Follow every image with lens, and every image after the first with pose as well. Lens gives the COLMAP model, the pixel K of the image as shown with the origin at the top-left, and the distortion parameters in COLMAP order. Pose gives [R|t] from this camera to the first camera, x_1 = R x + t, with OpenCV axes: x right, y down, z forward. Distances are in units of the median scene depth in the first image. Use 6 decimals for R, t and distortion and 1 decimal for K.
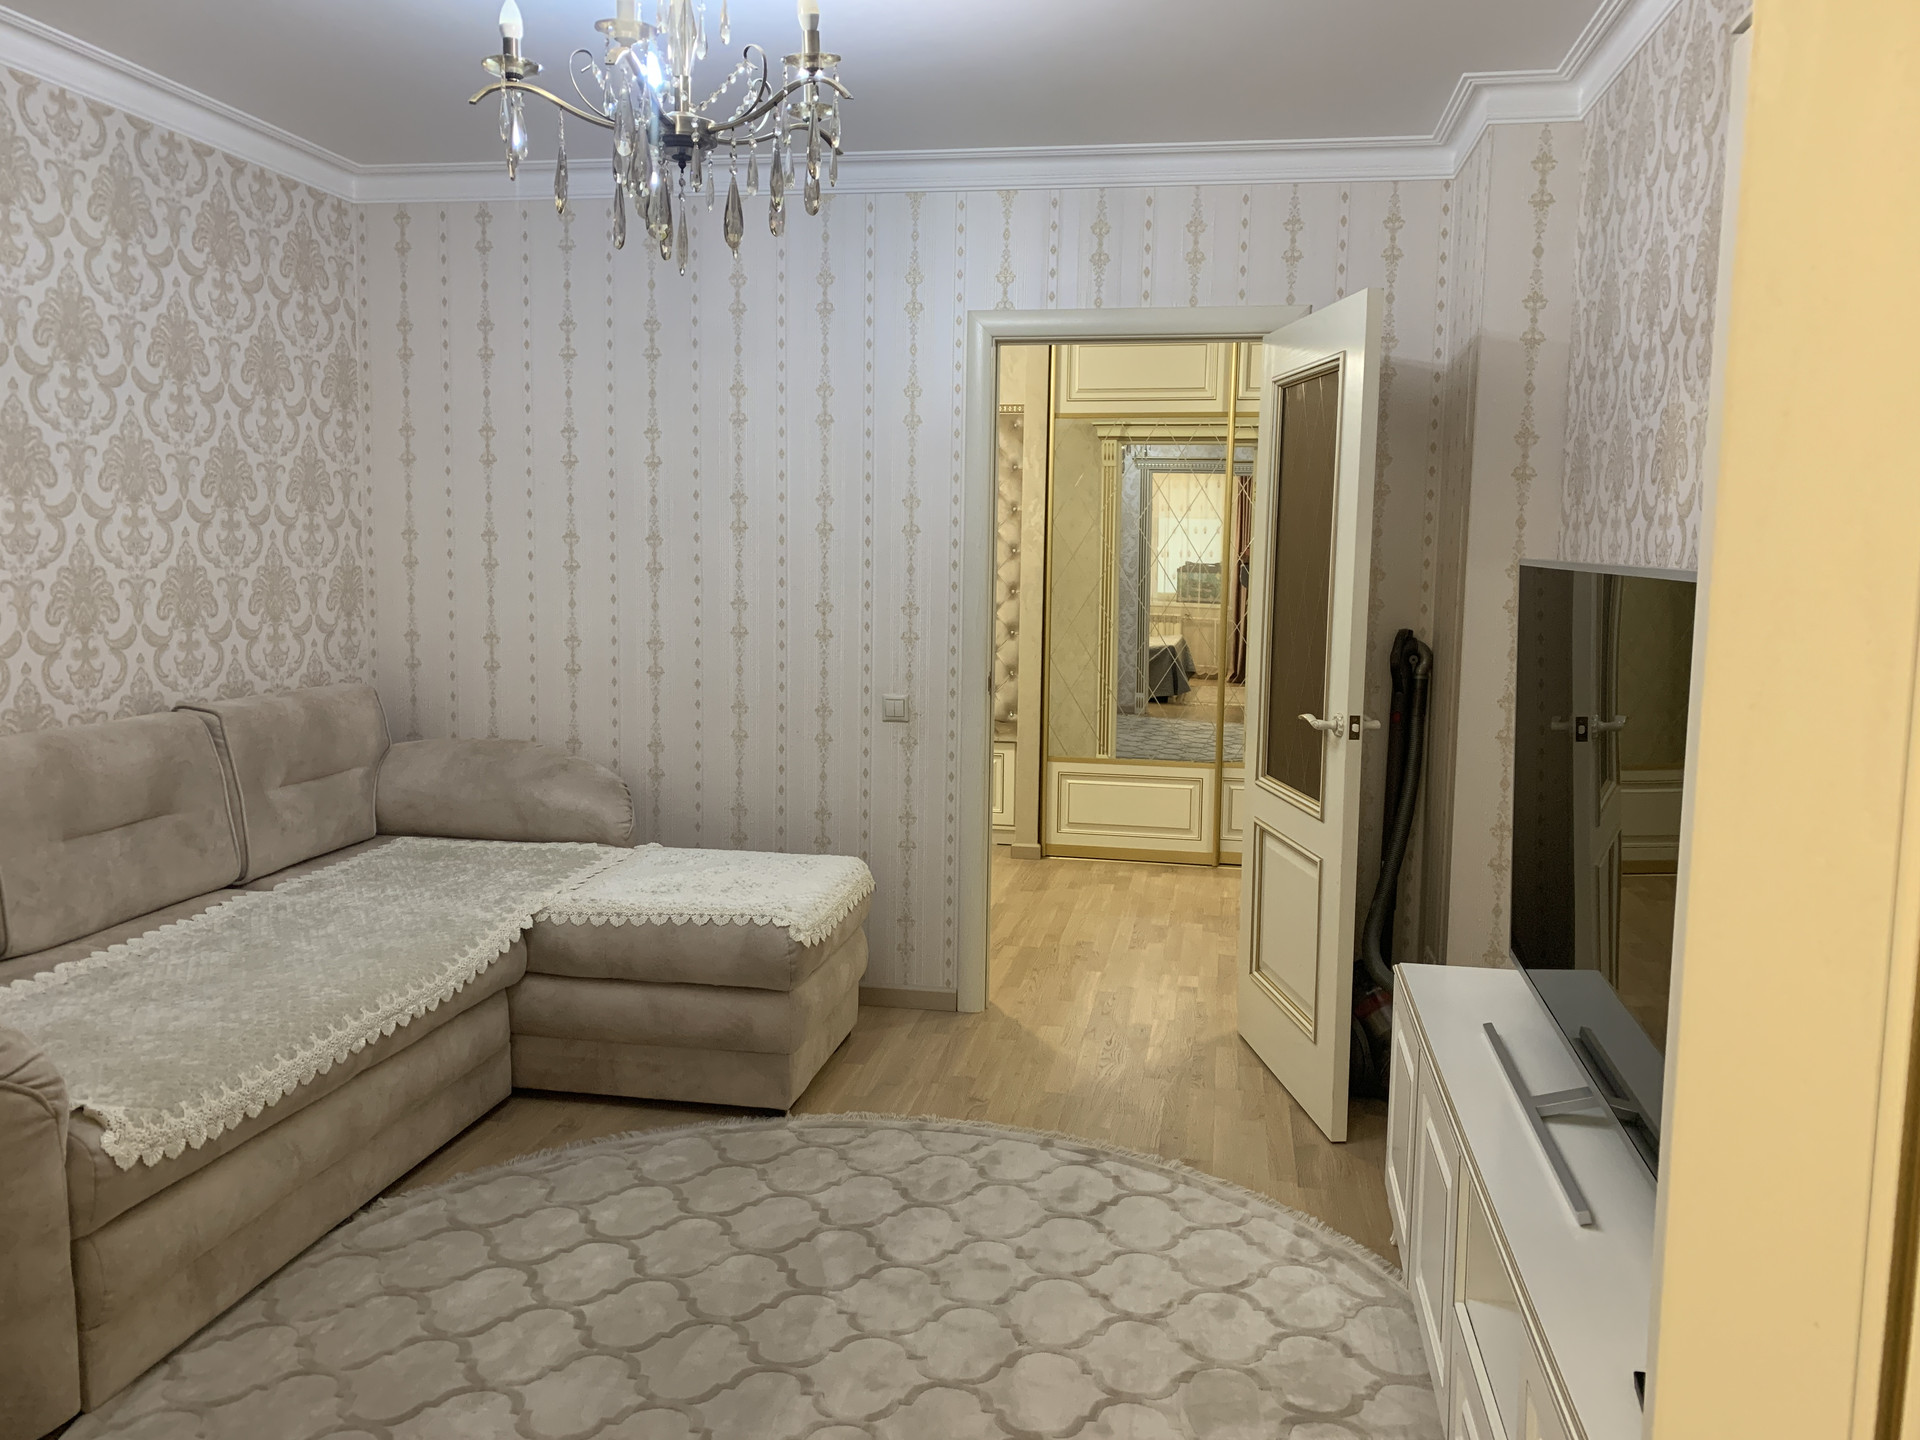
lens RADIAL K [[1483.4, 0, 952.8], [0, 1483.4, 728.4], [0, 0, 1]] dist [0.056010, -0.058270]
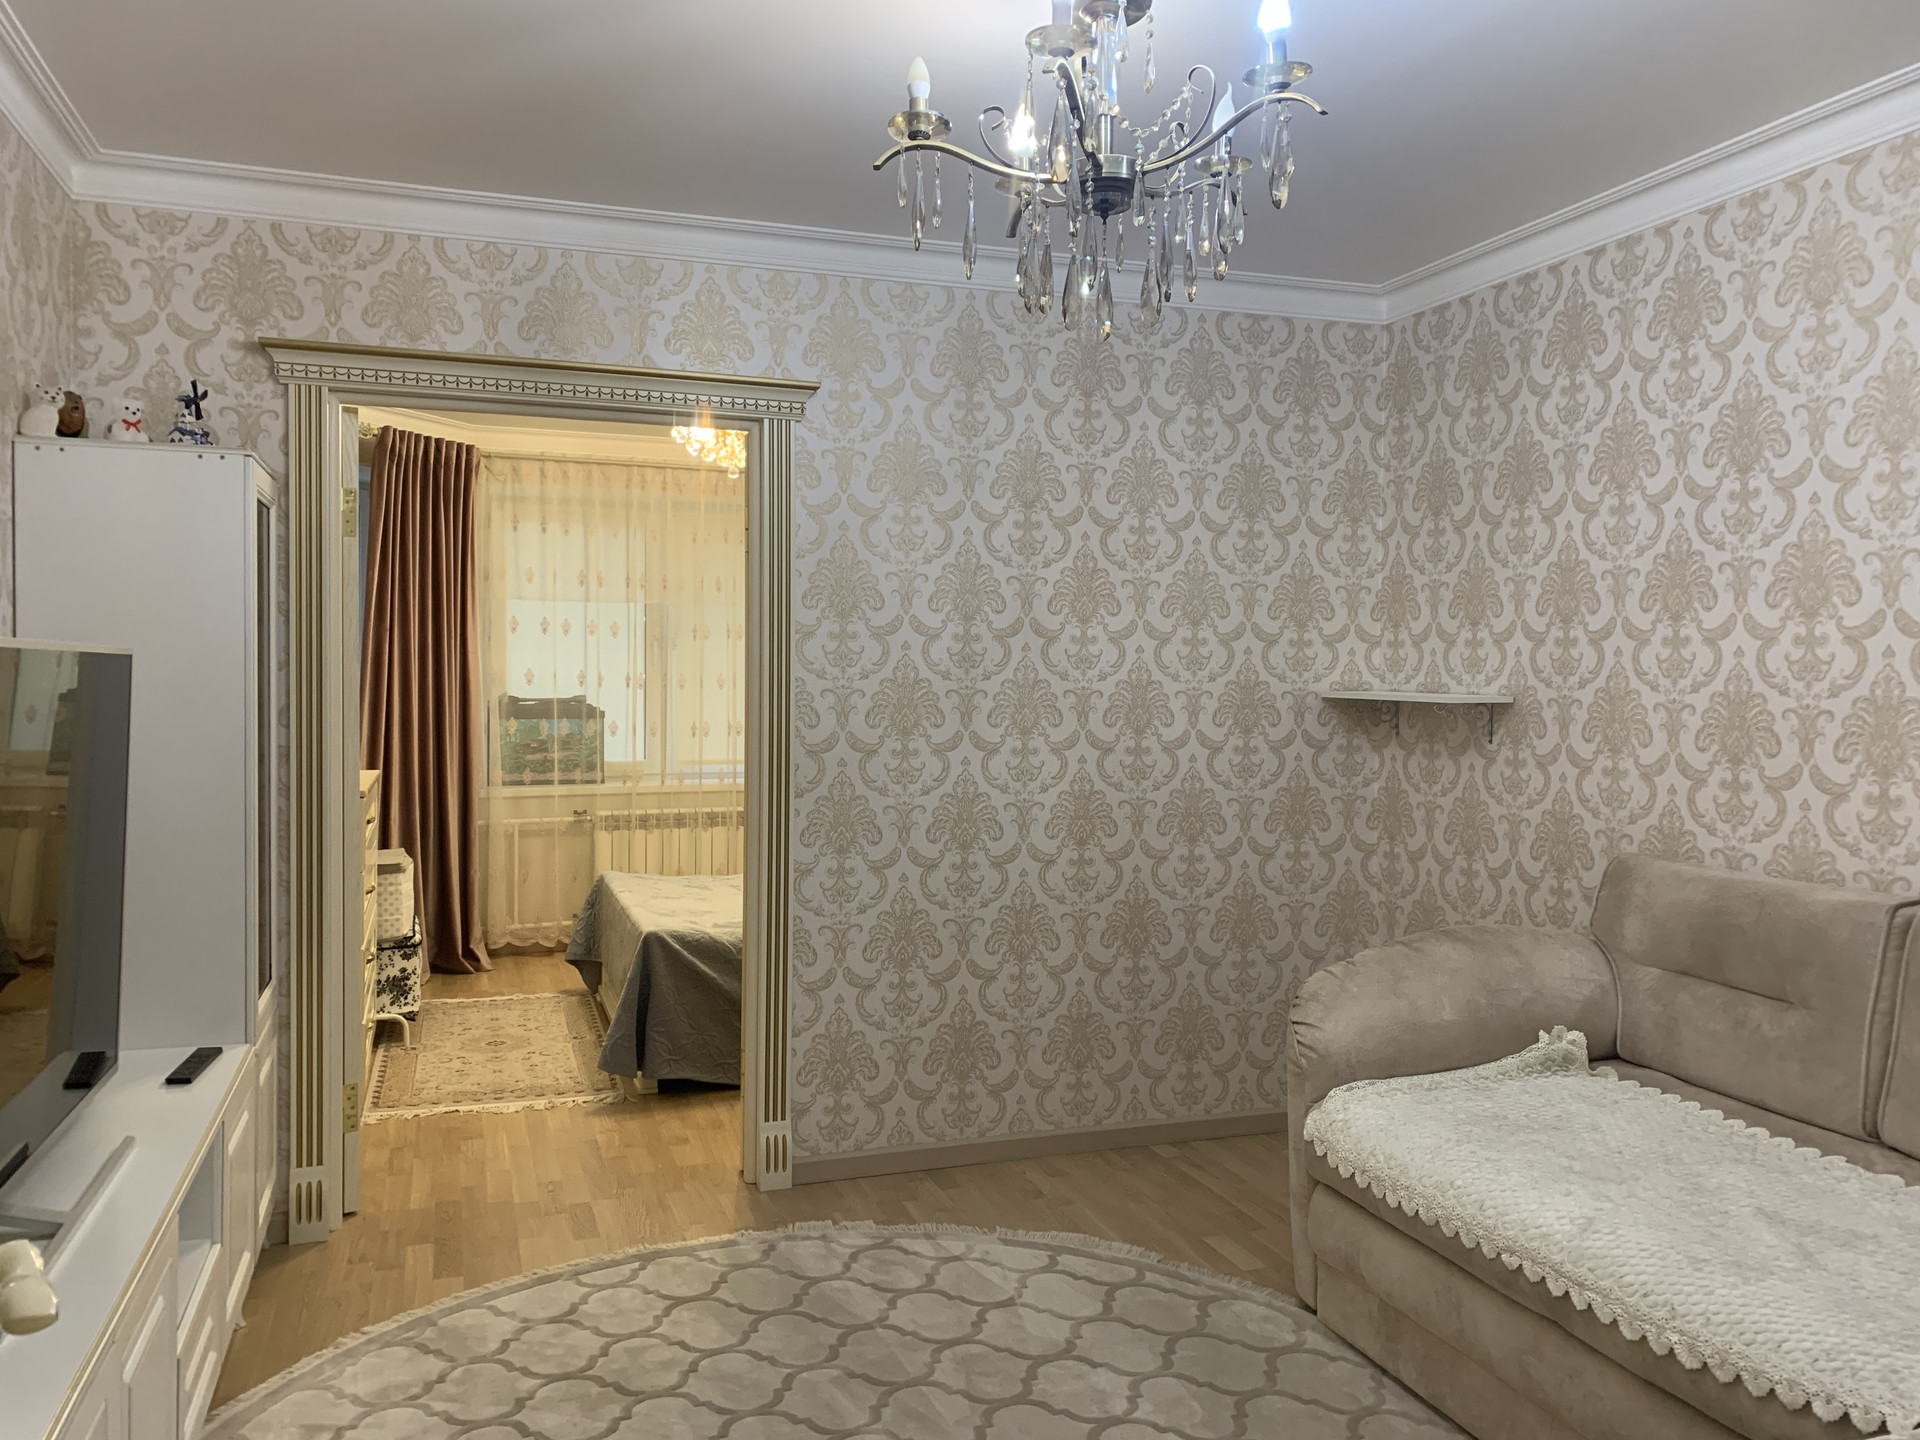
lens RADIAL K [[1483.4, 0, 971.8], [0, 1483.4, 709.8], [0, 0, 1]] dist [0.056010, -0.058270]
pose [[-0.866702, -0.010034, -0.498725, 0.292216], [-0.084339, 0.988352, 0.126682, -0.177668], [0.491644, 0.151857, -0.857453, 1.590965]]
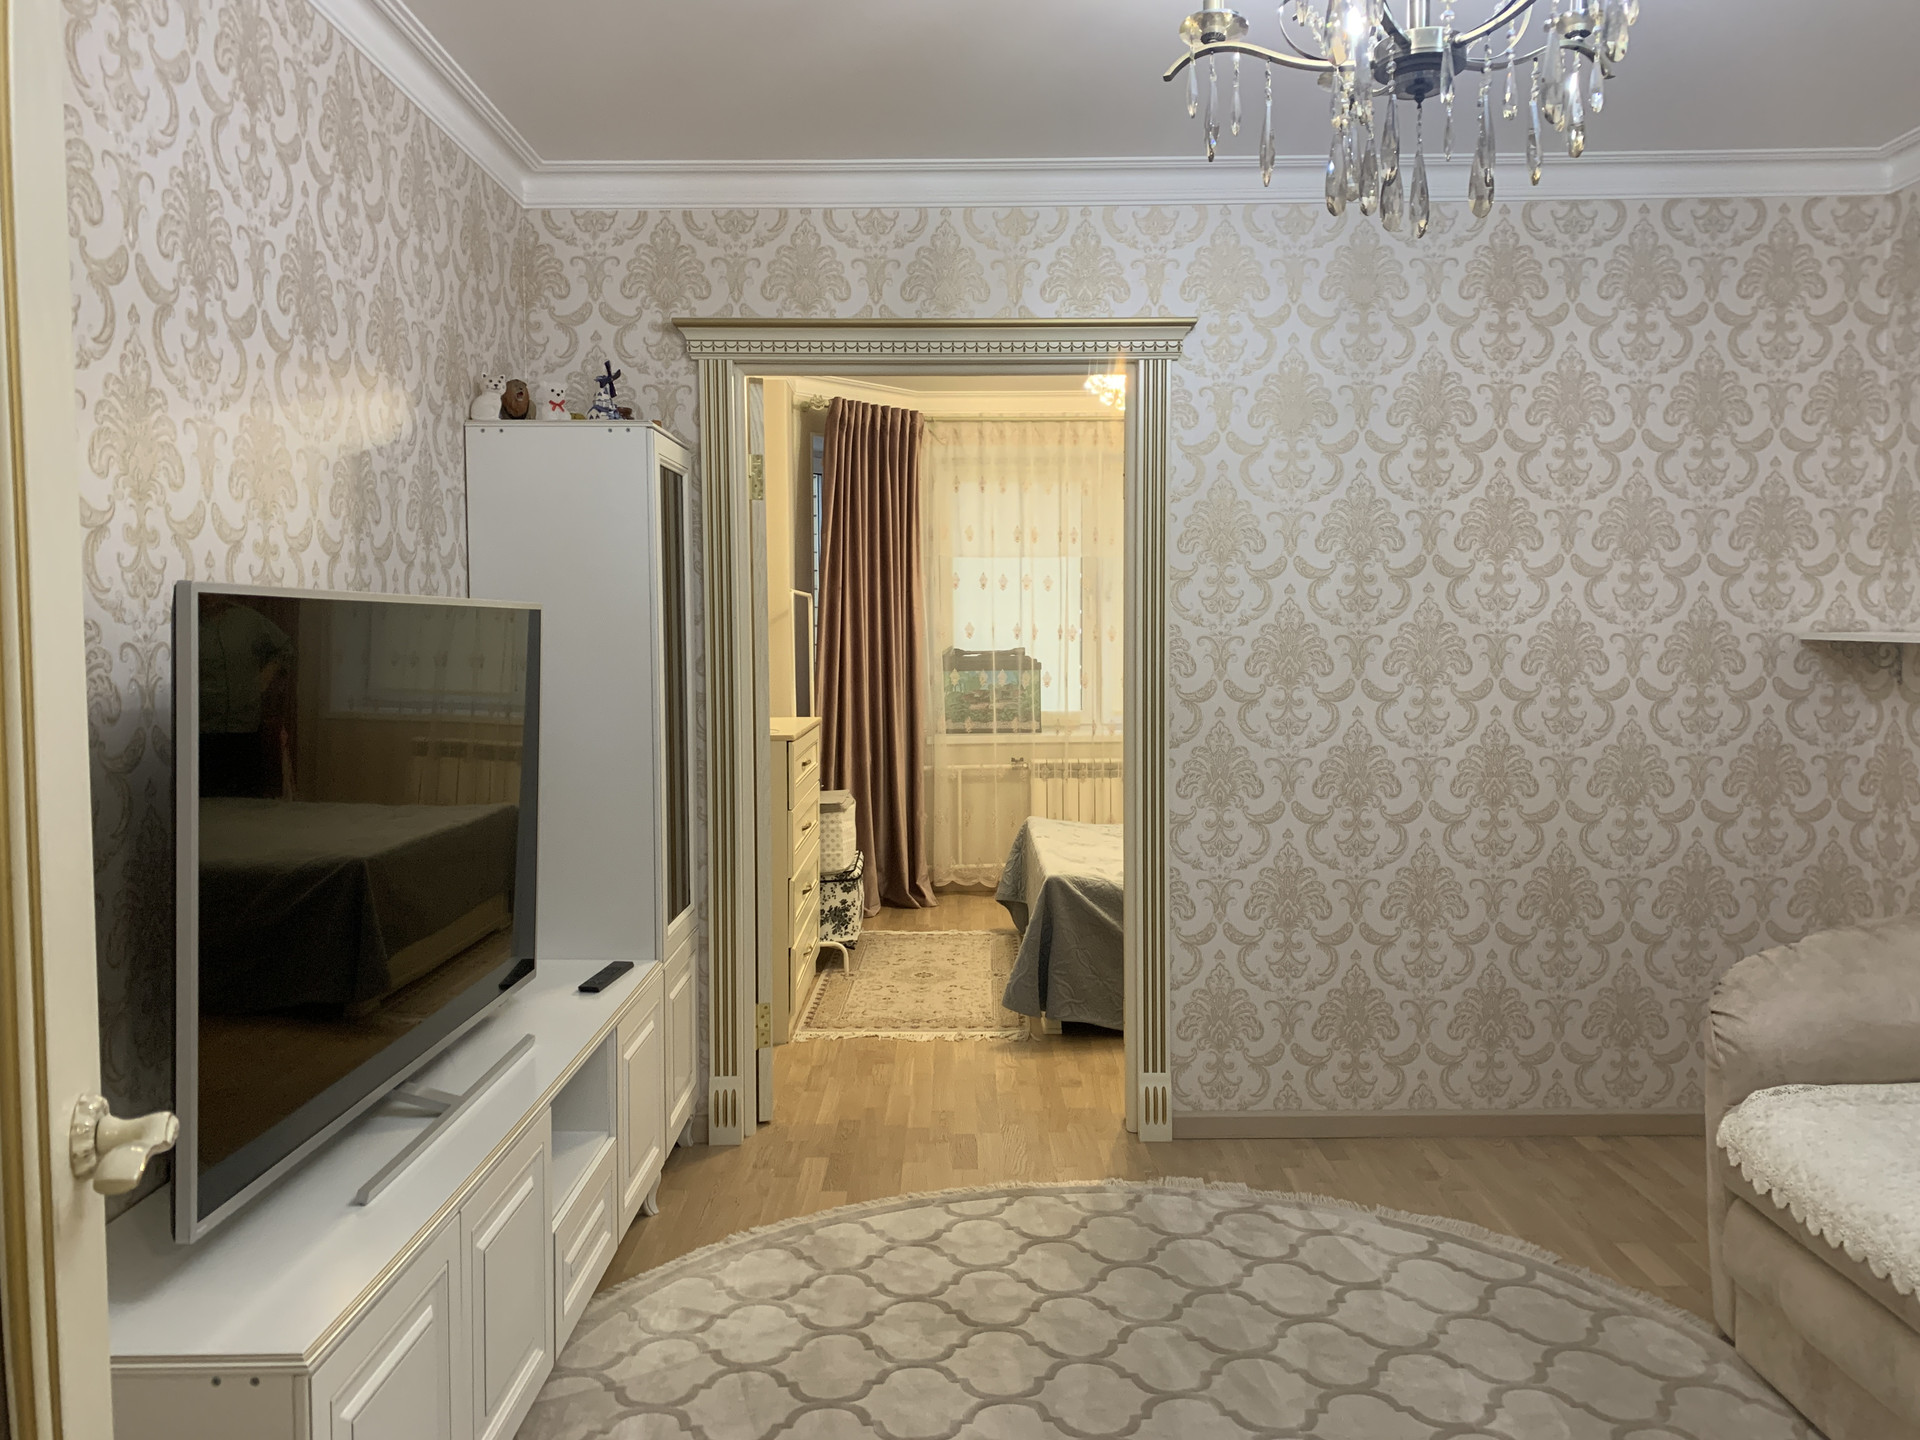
lens RADIAL K [[1483.4, 0, 957.6], [0, 1483.4, 703.9], [0, 0, 1]] dist [0.056010, -0.058270]
pose [[-0.981321, 0.000024, -0.192380, 0.229009], [-0.034105, 0.984139, 0.174090, -0.176675], [0.189333, 0.177399, -0.965755, 1.598321]]
